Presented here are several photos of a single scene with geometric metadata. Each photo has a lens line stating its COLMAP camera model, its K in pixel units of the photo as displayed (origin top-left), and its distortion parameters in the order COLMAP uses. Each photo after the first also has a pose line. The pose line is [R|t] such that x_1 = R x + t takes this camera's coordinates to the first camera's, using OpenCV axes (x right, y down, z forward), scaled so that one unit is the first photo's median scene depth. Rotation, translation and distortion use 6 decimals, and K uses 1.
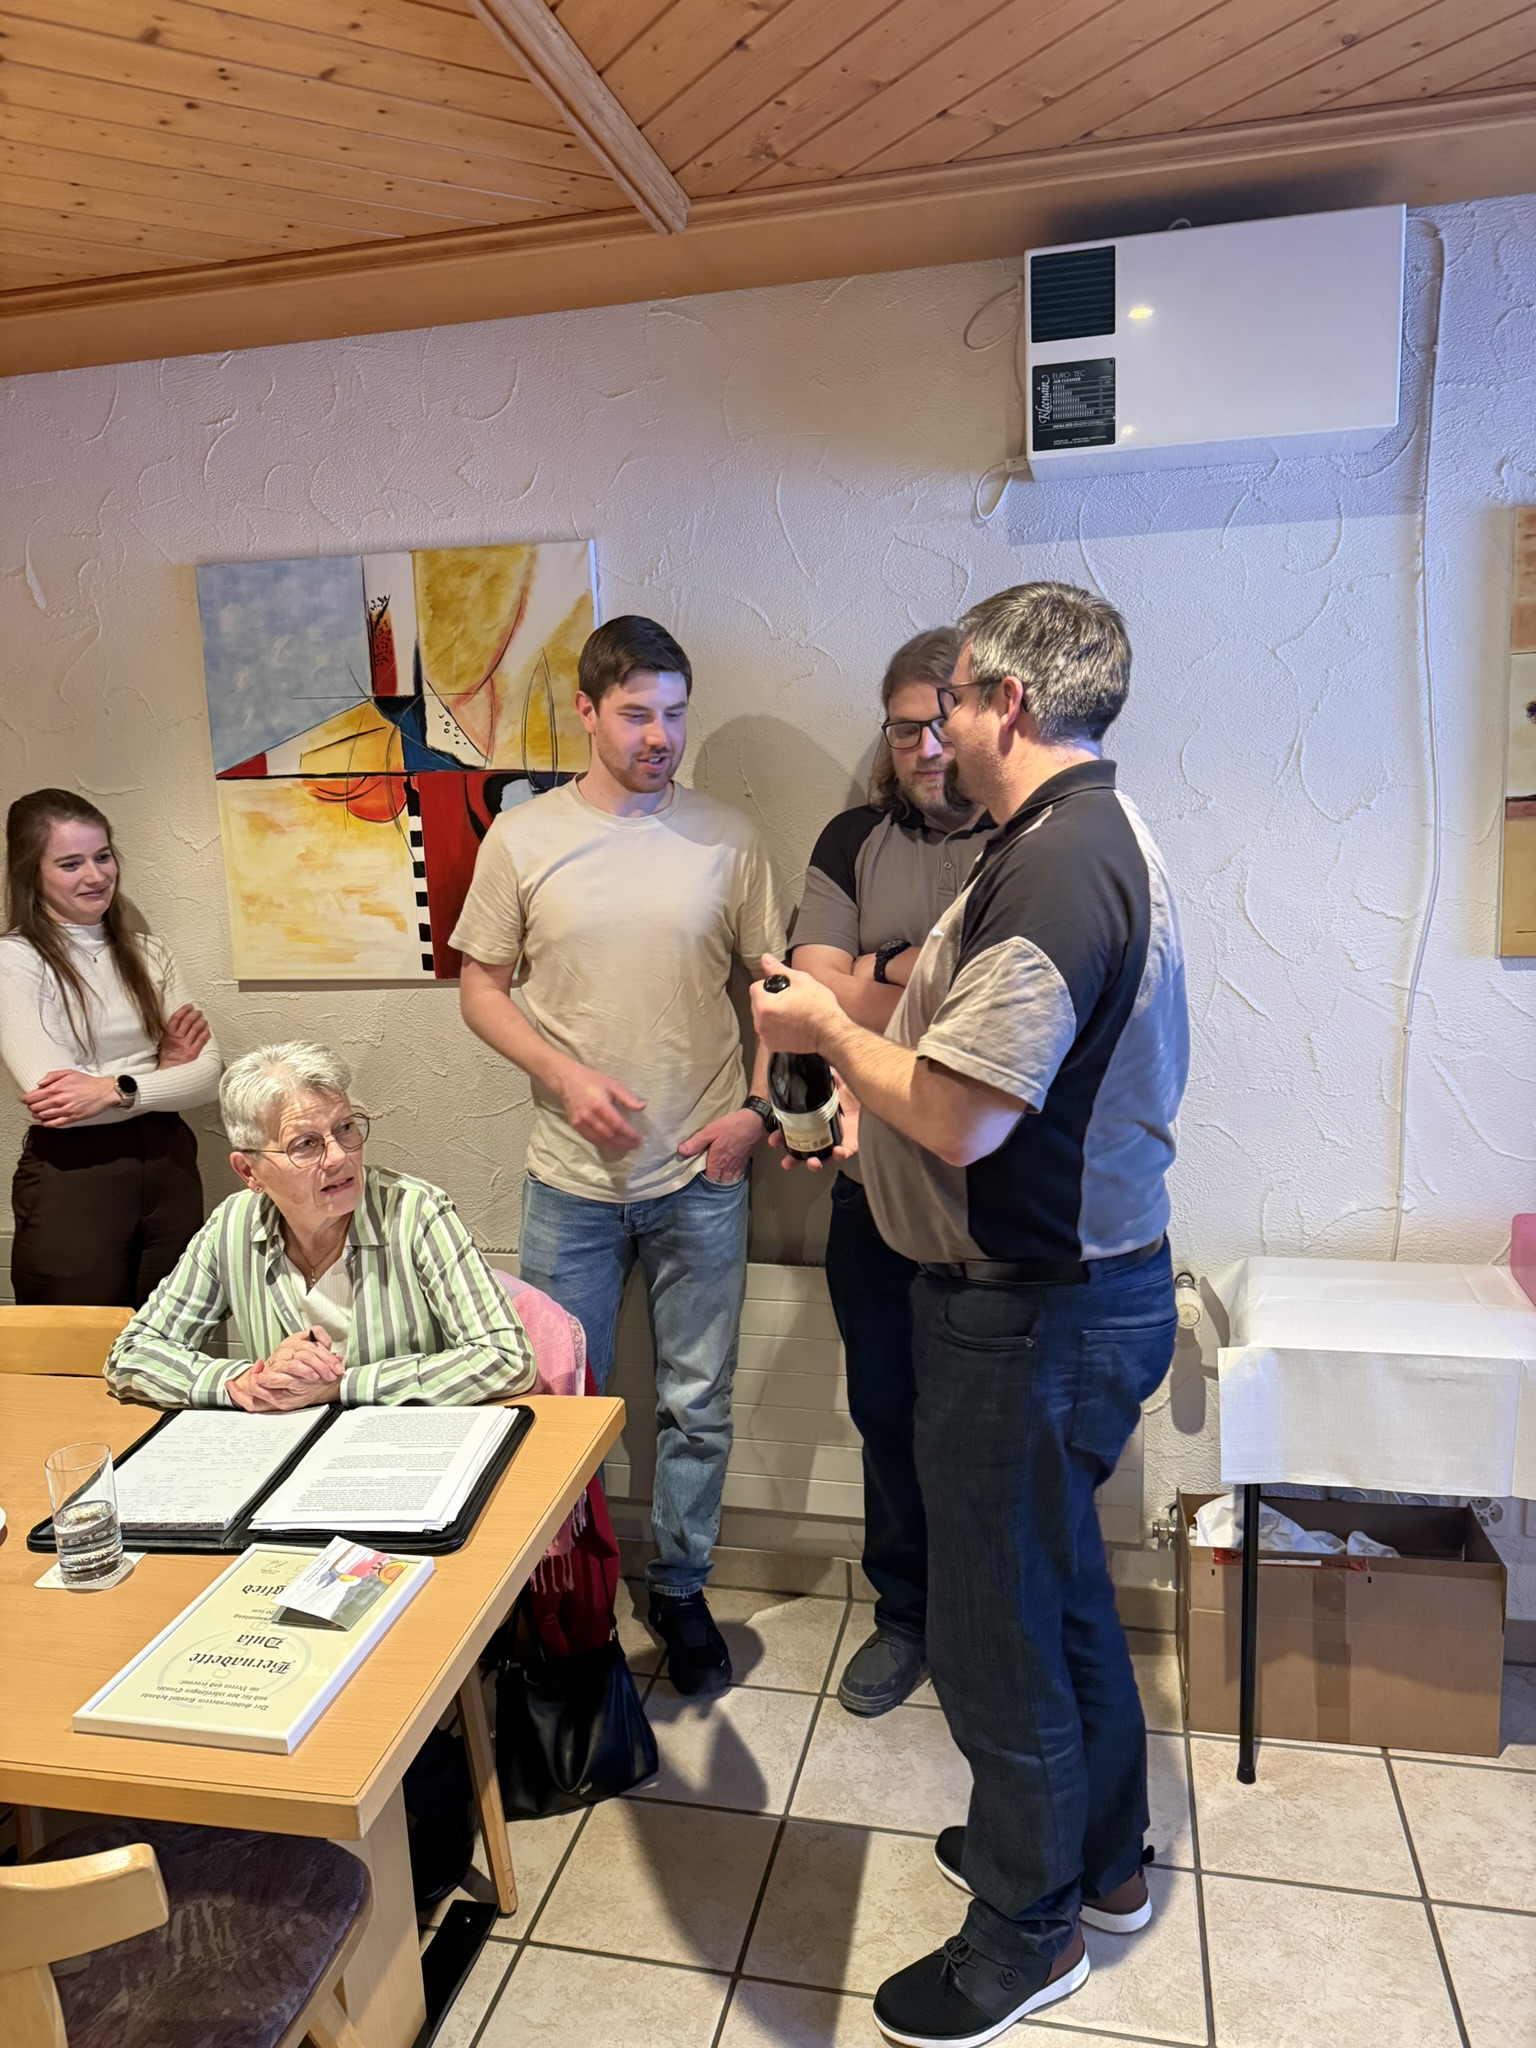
lens RADIAL K [[1436.1, 0, 759.8], [0, 1436.1, 1023.9], [0, 0, 1]] dist [0.011255, -0.010223]
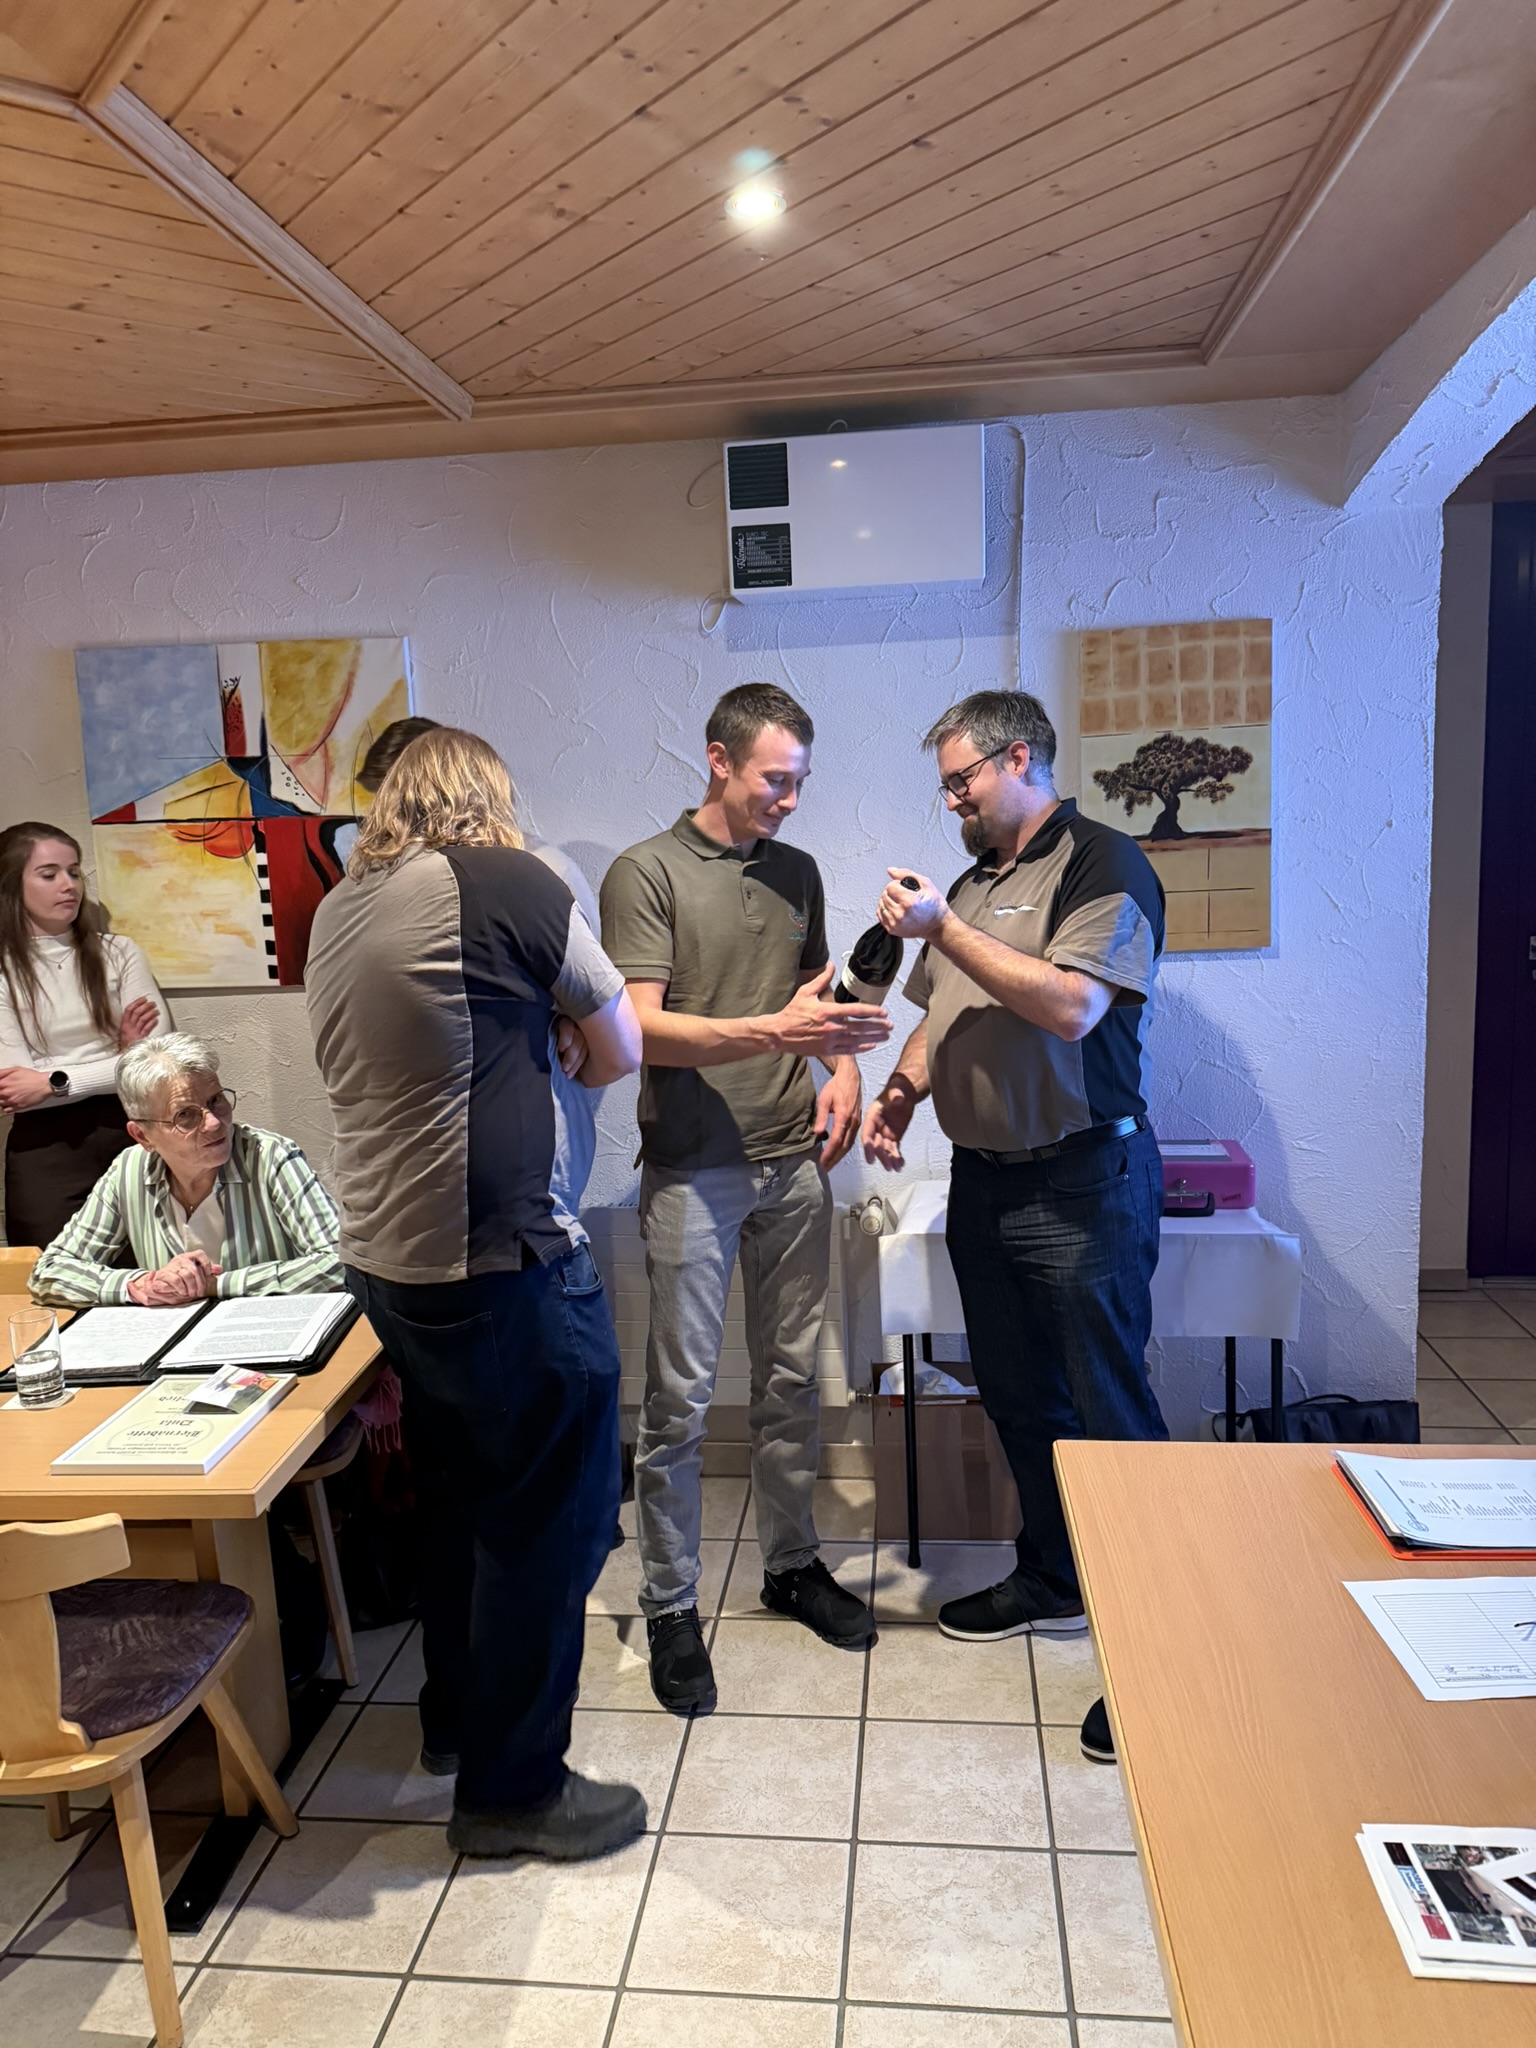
lens RADIAL K [[1418.6, 0, 762.8], [0, 1418.6, 1023.3], [0, 0, 1]] dist [0.075793, -0.118357]
pose [[0.992913, -0.016820, 0.117645, 0.052409], [0.019532, 0.999569, -0.021938, 0.048201], [-0.117225, 0.024080, 0.992813, -0.354904]]
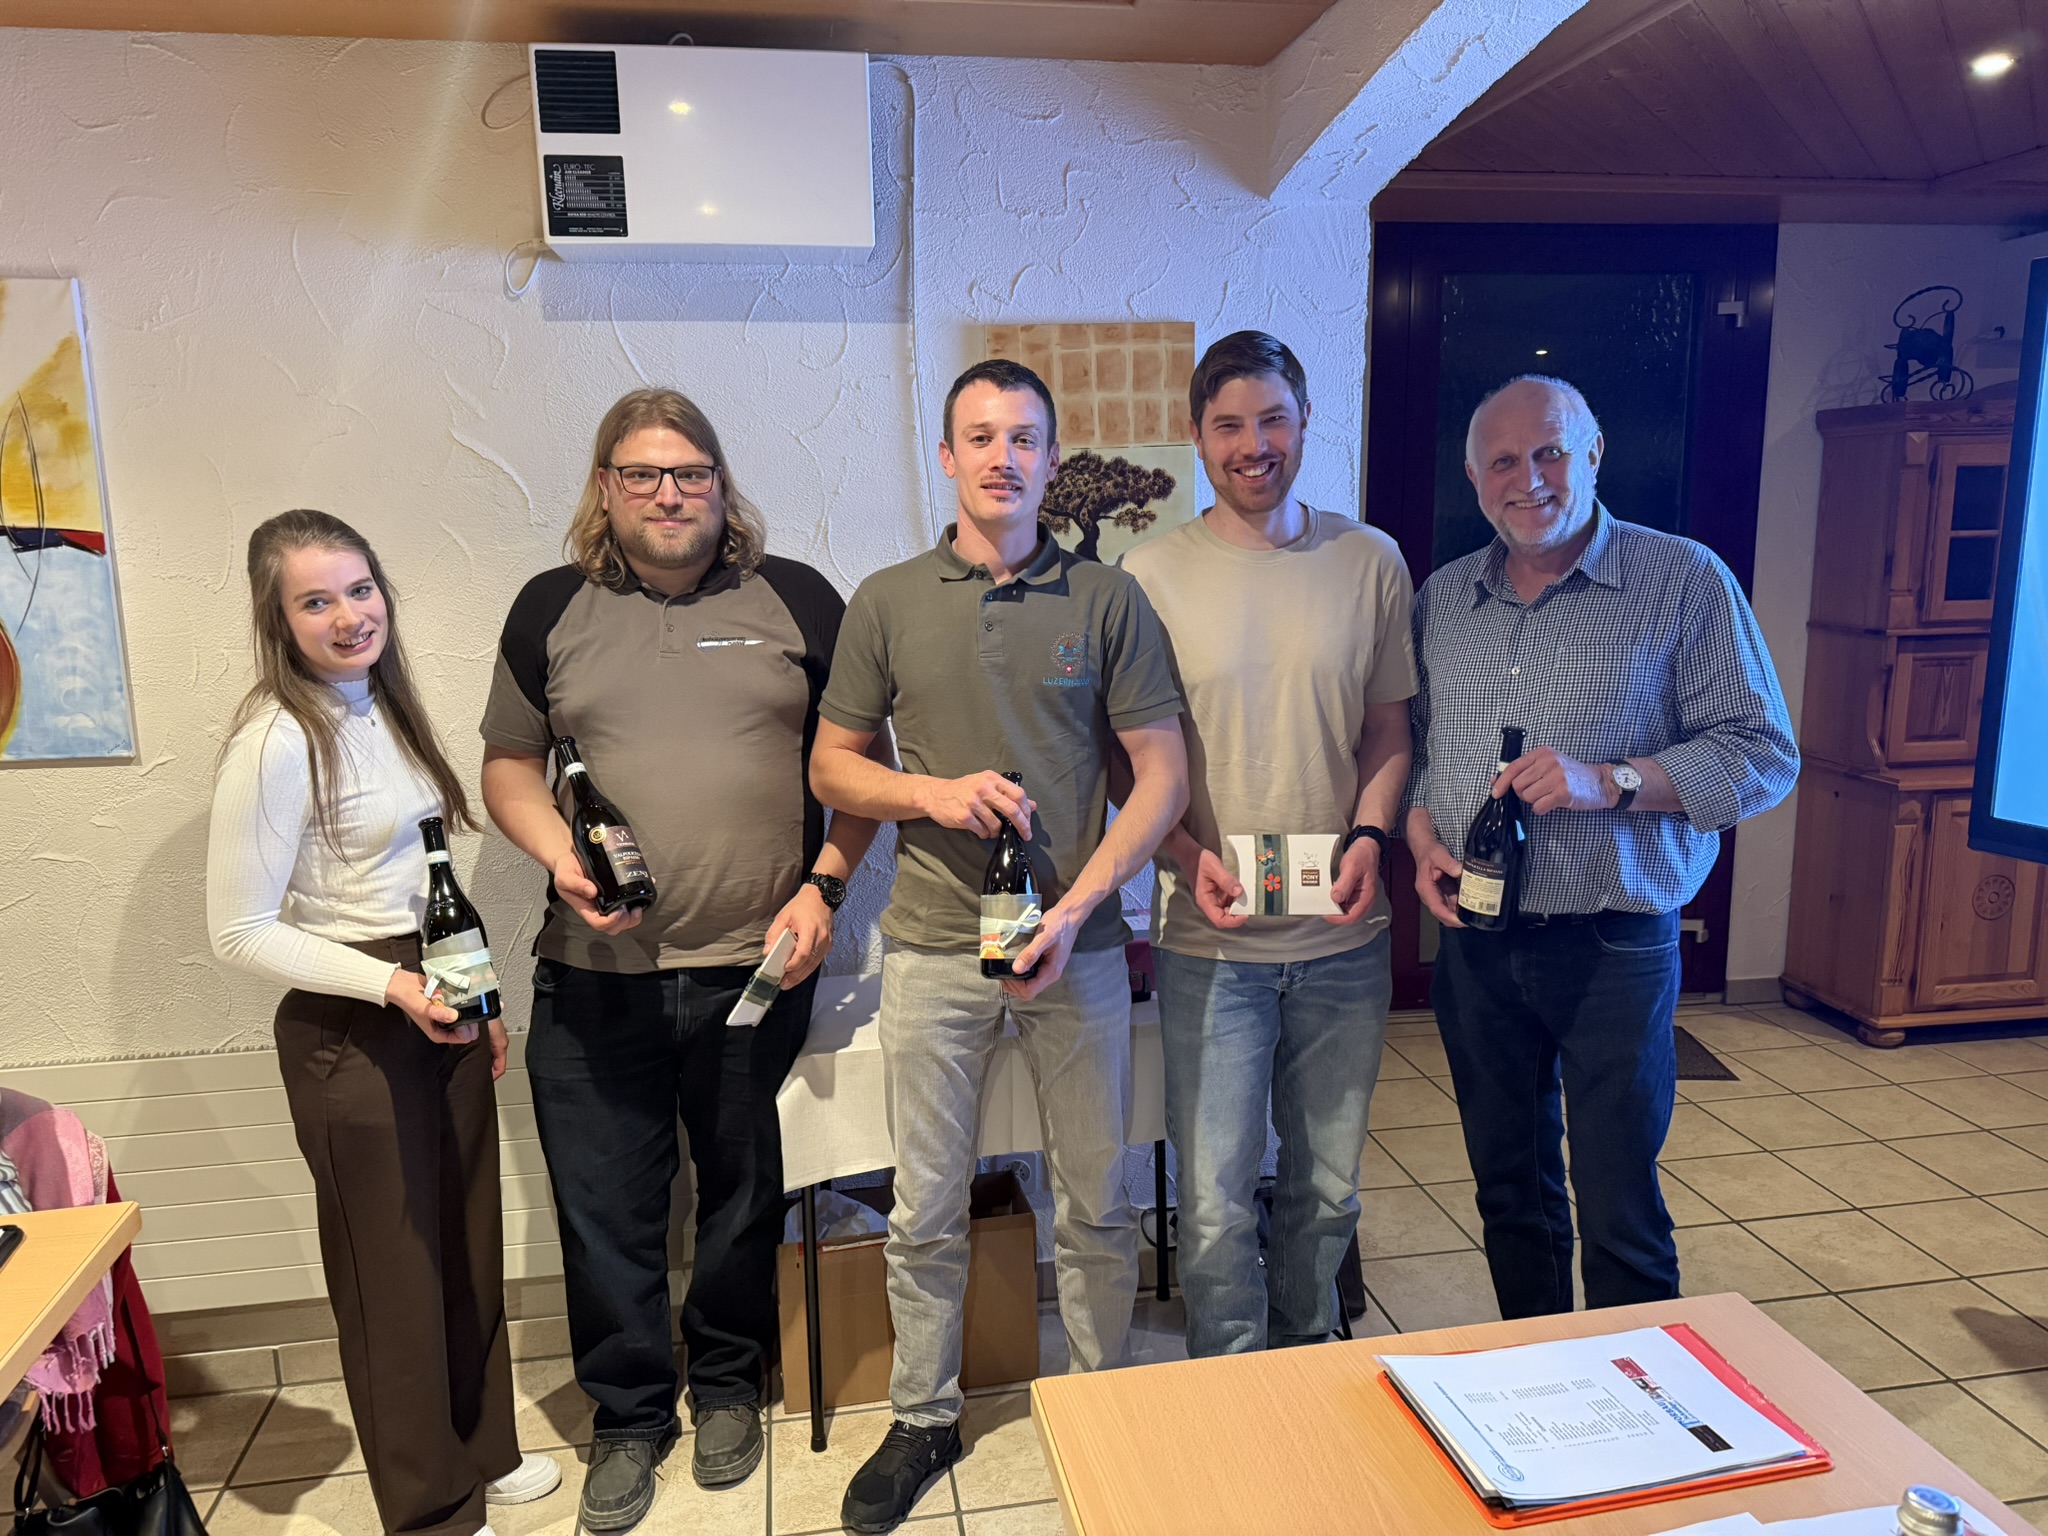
lens RADIAL K [[1424.1, 0, 1011.2], [0, 1424.1, 787.0], [0, 0, 1]] dist [0.083926, -0.103546]
pose [[0.921466, -0.051238, 0.385065, 0.077111], [0.048105, 0.998684, 0.017772, -0.000739], [-0.385469, 0.002147, 0.922718, -0.100373]]
